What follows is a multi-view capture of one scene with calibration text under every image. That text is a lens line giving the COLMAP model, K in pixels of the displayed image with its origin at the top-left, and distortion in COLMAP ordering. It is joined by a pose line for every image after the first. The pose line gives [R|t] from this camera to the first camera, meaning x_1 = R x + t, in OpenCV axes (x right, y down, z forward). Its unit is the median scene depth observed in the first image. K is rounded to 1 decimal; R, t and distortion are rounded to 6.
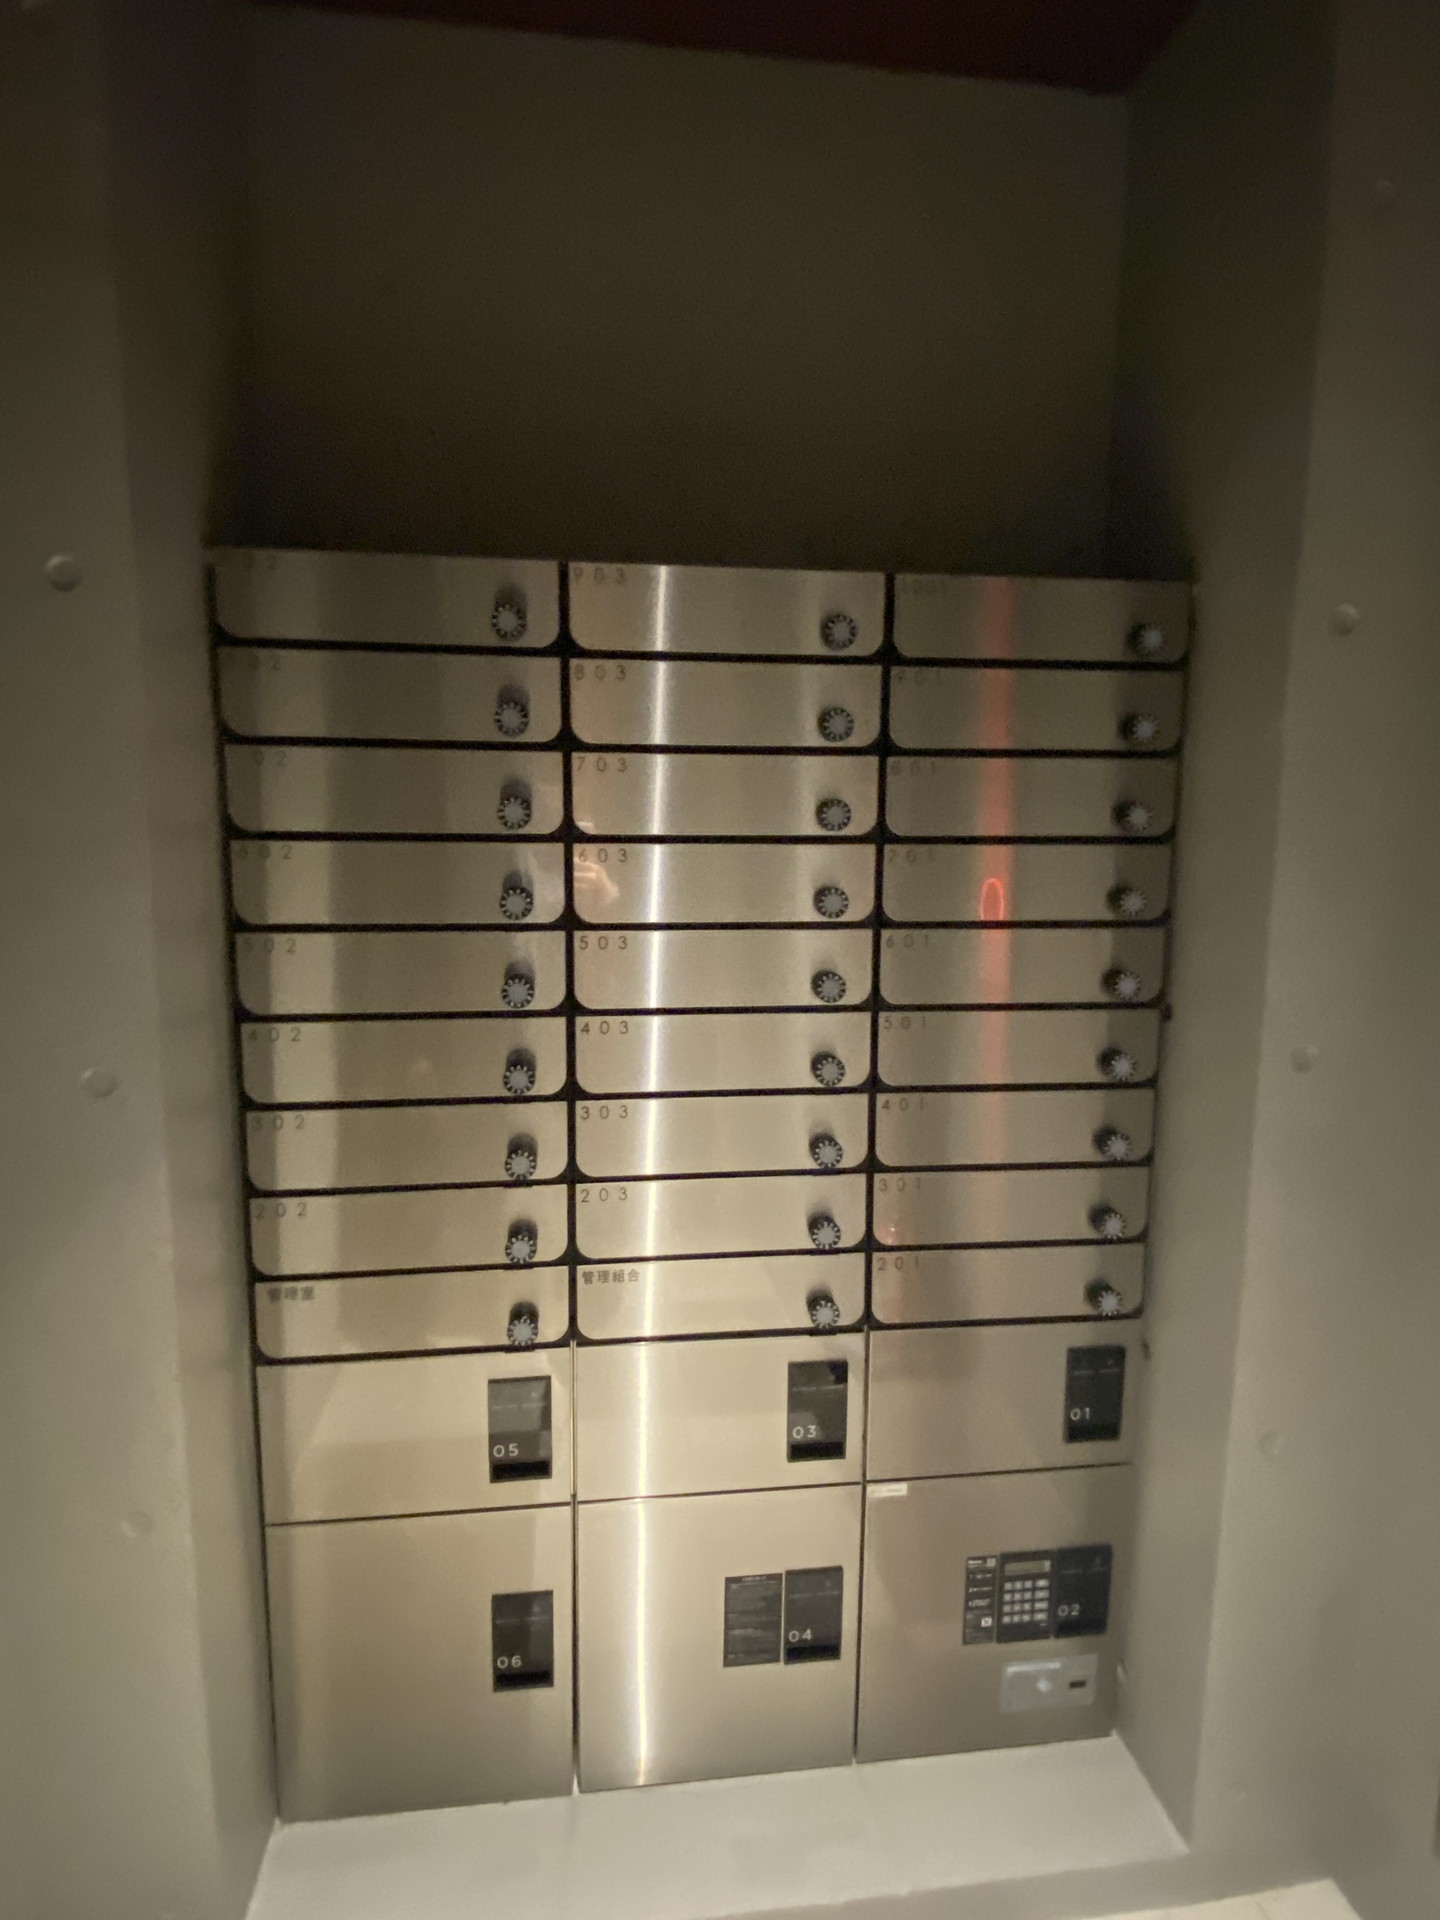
lens RADIAL K [[1018.3, 0, 714.4], [0, 1018.3, 958.5], [0, 0, 1]] dist [0.014437, -0.012326]
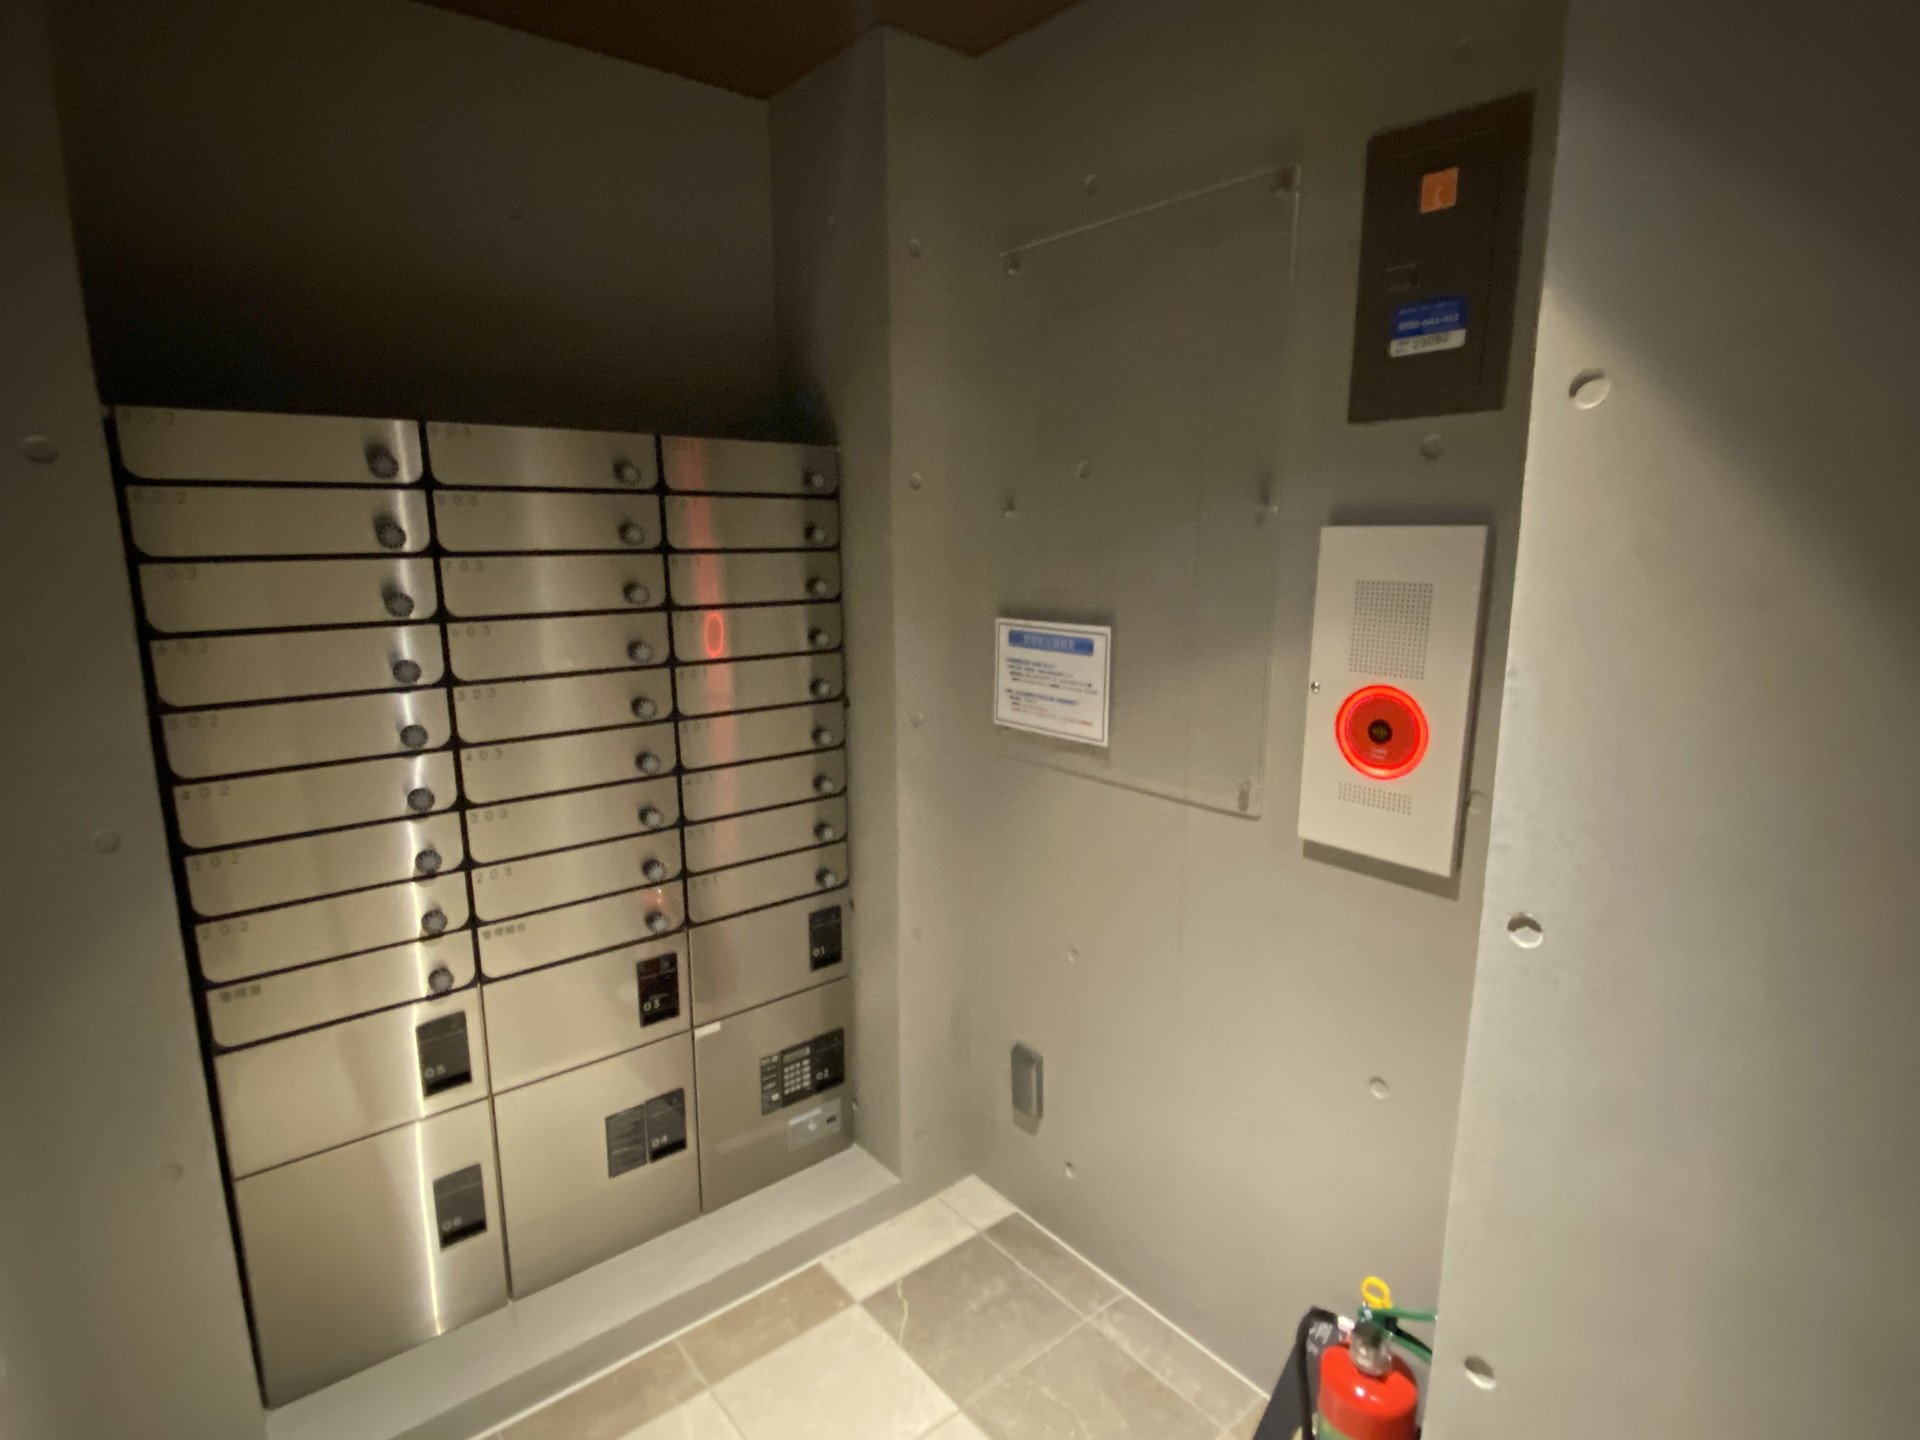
lens RADIAL K [[1018.3, 0, 961.2], [0, 1018.3, 725.5], [0, 0, 1]] dist [0.014437, -0.012326]
pose [[0.845479, -0.112888, 0.521940, -0.262236], [0.080968, 0.993200, 0.083656, -0.032984], [-0.527834, -0.028469, 0.848870, -0.499887]]
